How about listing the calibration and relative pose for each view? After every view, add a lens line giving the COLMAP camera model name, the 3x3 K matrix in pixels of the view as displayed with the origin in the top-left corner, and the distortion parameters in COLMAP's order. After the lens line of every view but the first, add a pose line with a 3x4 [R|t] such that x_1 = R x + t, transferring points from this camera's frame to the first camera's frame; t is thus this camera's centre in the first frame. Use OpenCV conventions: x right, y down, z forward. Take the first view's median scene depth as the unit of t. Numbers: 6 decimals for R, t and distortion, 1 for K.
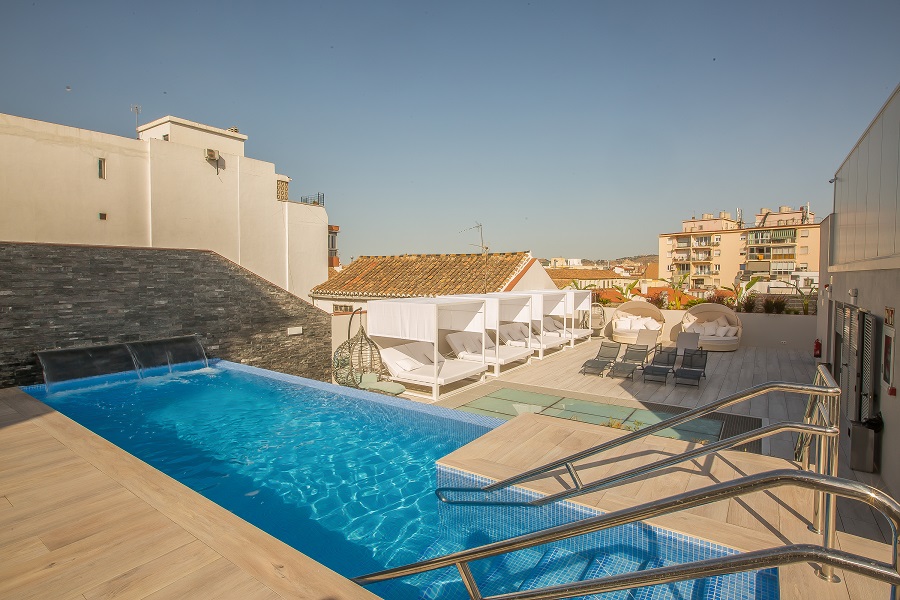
lens RADIAL K [[456.1, 0, 458.0], [0, 456.1, 297.1], [0, 0, 1]] dist [0.006205, -0.000776]
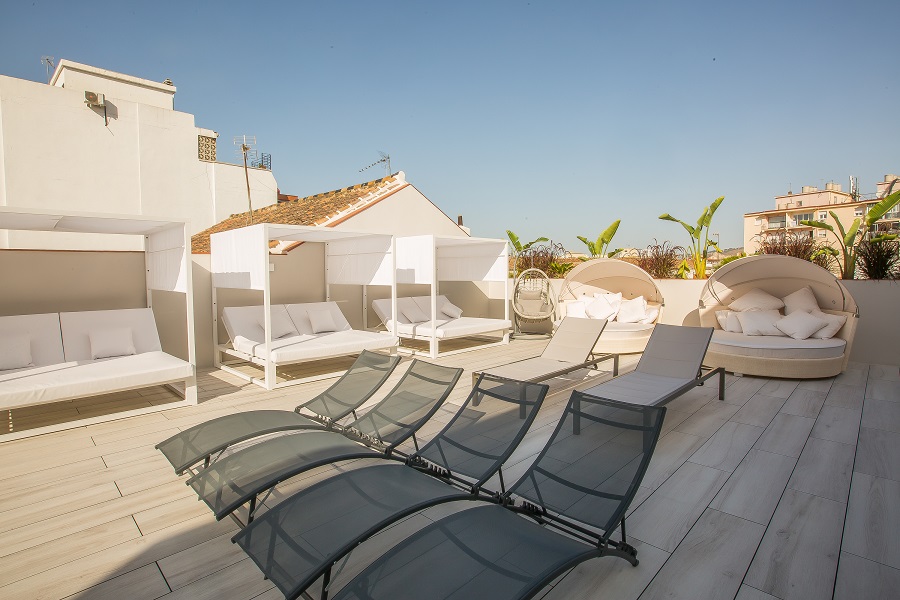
lens RADIAL K [[456.1, 0, 440.2], [0, 456.1, 299.1], [0, 0, 1]] dist [0.006205, -0.000776]
pose [[0.983669, -0.000003, -0.179984, 0.164424], [0.002980, 0.999863, 0.016271, 0.021206], [0.179960, -0.016541, 0.983535, 0.265406]]
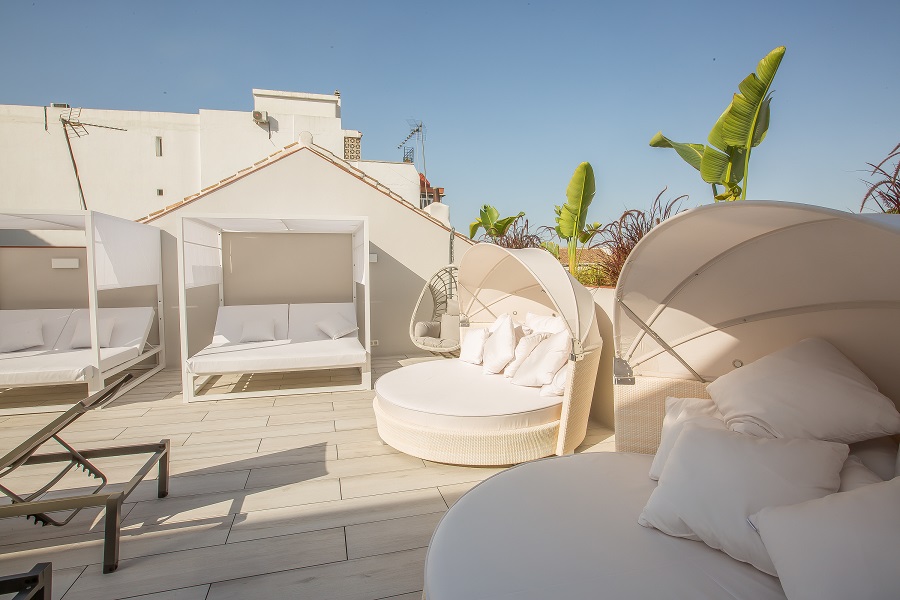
lens RADIAL K [[456.1, 0, 448.9], [0, 456.1, 287.5], [0, 0, 1]] dist [0.006205, -0.000776]
pose [[0.752102, 0.025801, -0.658542, 0.305722], [-0.027754, 0.999587, 0.007466, 0.011916], [0.658462, 0.012662, 0.752507, 0.473416]]
